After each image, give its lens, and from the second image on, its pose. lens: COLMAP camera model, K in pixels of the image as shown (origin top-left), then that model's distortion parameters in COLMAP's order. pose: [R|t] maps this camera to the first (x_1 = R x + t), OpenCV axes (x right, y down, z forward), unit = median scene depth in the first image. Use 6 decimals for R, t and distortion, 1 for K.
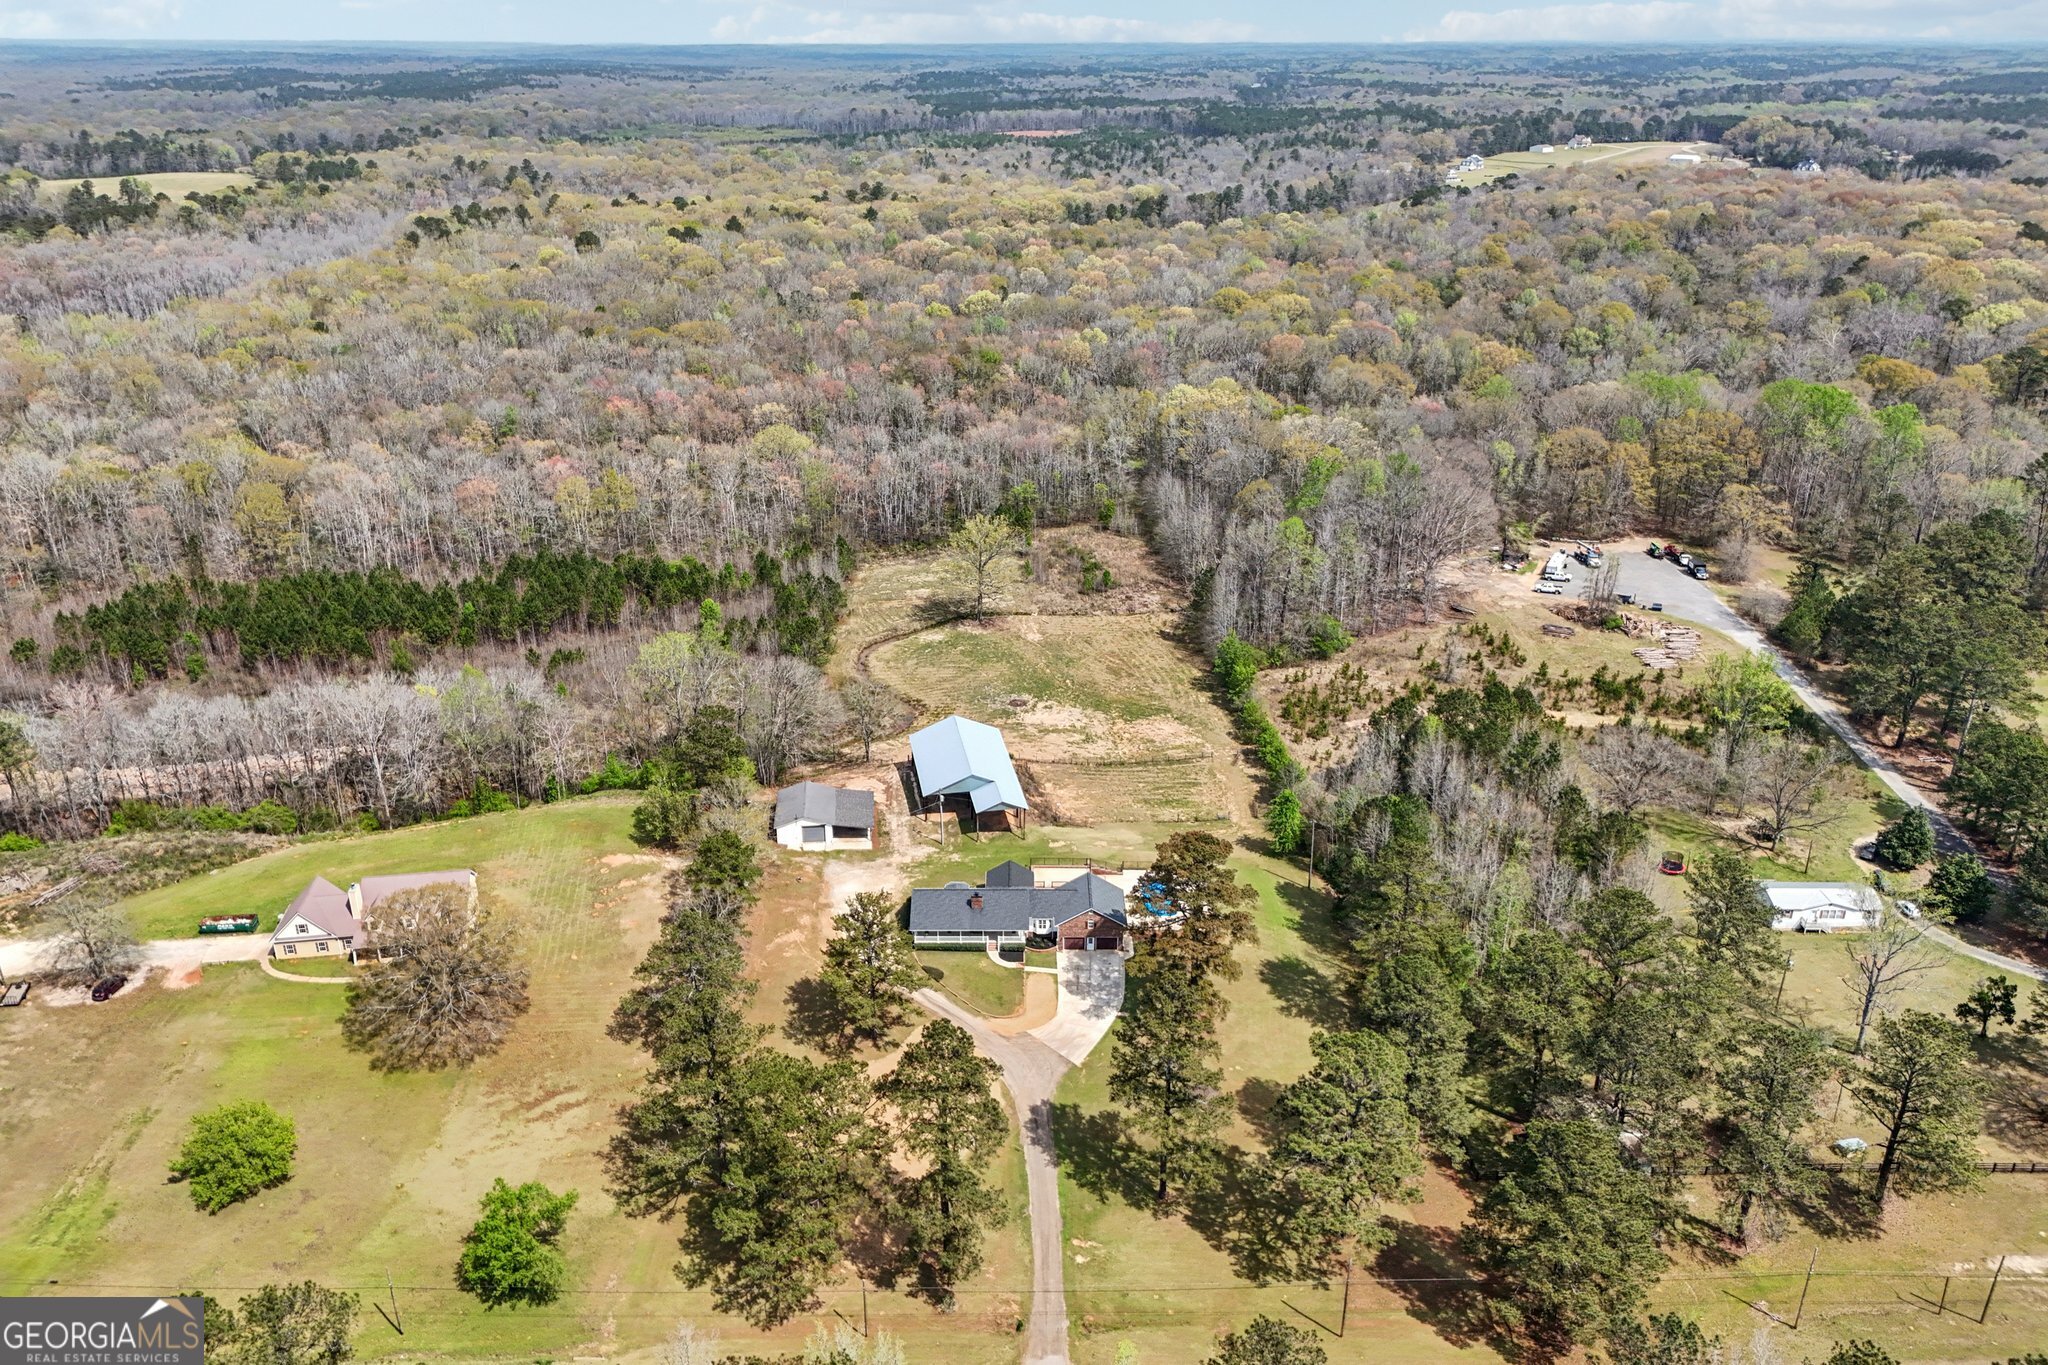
lens RADIAL K [[1547.9, 0, 1024.0], [0, 1547.9, 682.5], [0, 0, 1]] dist [0.162571, -0.413730]
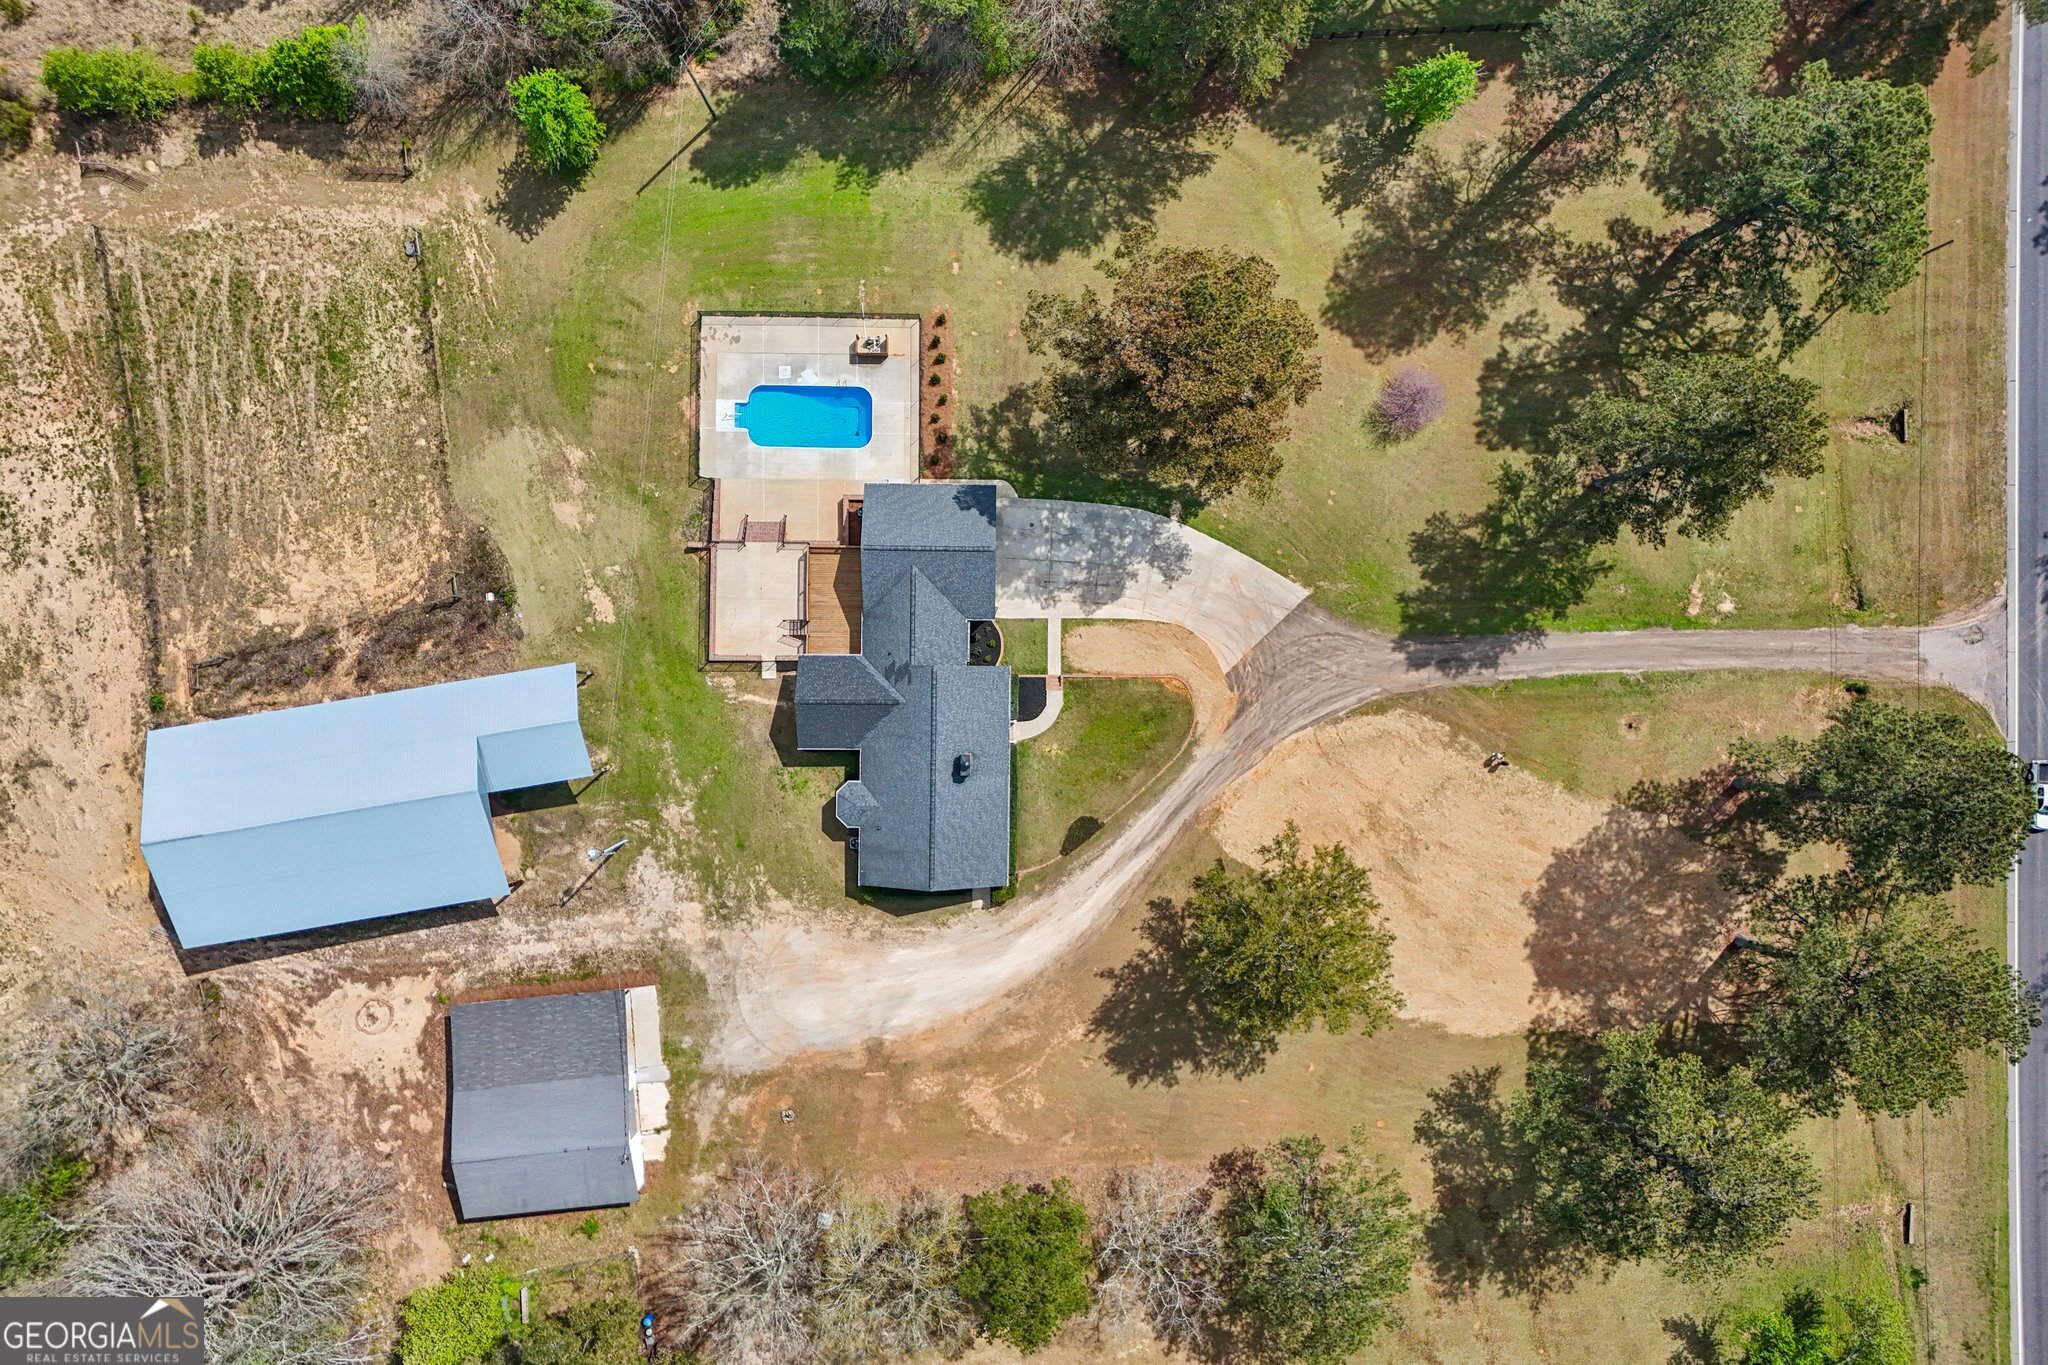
lens RADIAL K [[1515.3, 0, 1024.0], [0, 1515.3, 682.5], [0, 0, 1]] dist [0.139404, -0.209201]
pose [[0.005456, -0.999980, 0.003318, -0.004053], [0.358198, 0.005052, 0.933632, -0.332751], [-0.933630, -0.003905, 0.358218, 0.801289]]
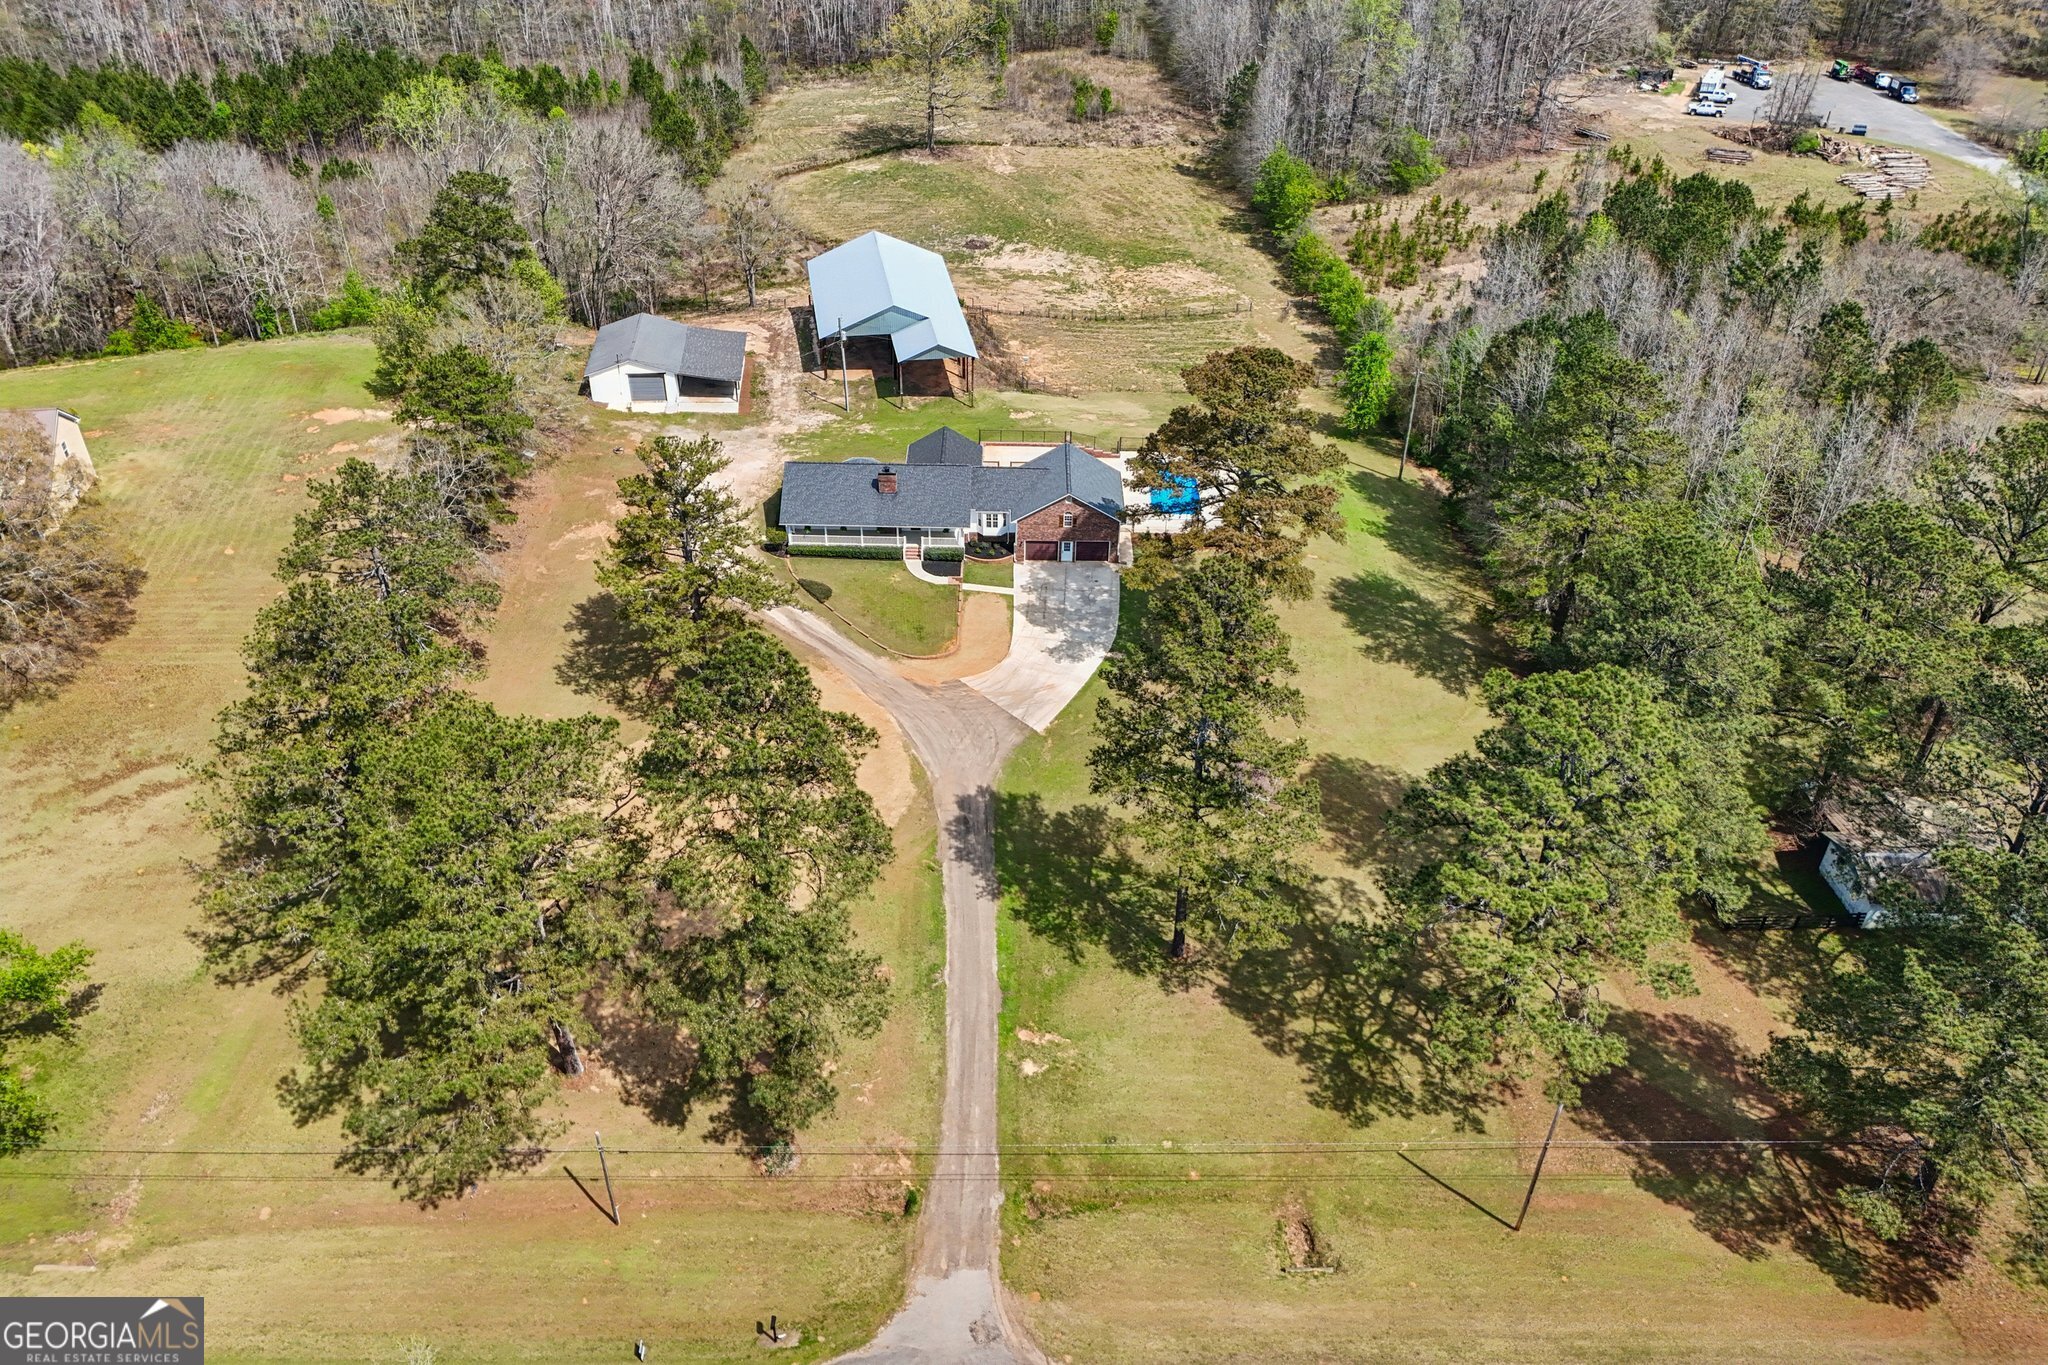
lens RADIAL K [[1515.3, 0, 1024.0], [0, 1515.3, 682.5], [0, 0, 1]] dist [0.139404, -0.209201]
pose [[0.999912, 0.011527, 0.006628, 0.021816], [-0.012632, 0.979124, 0.202873, 0.095333], [-0.004151, -0.202939, 0.979183, 0.381685]]
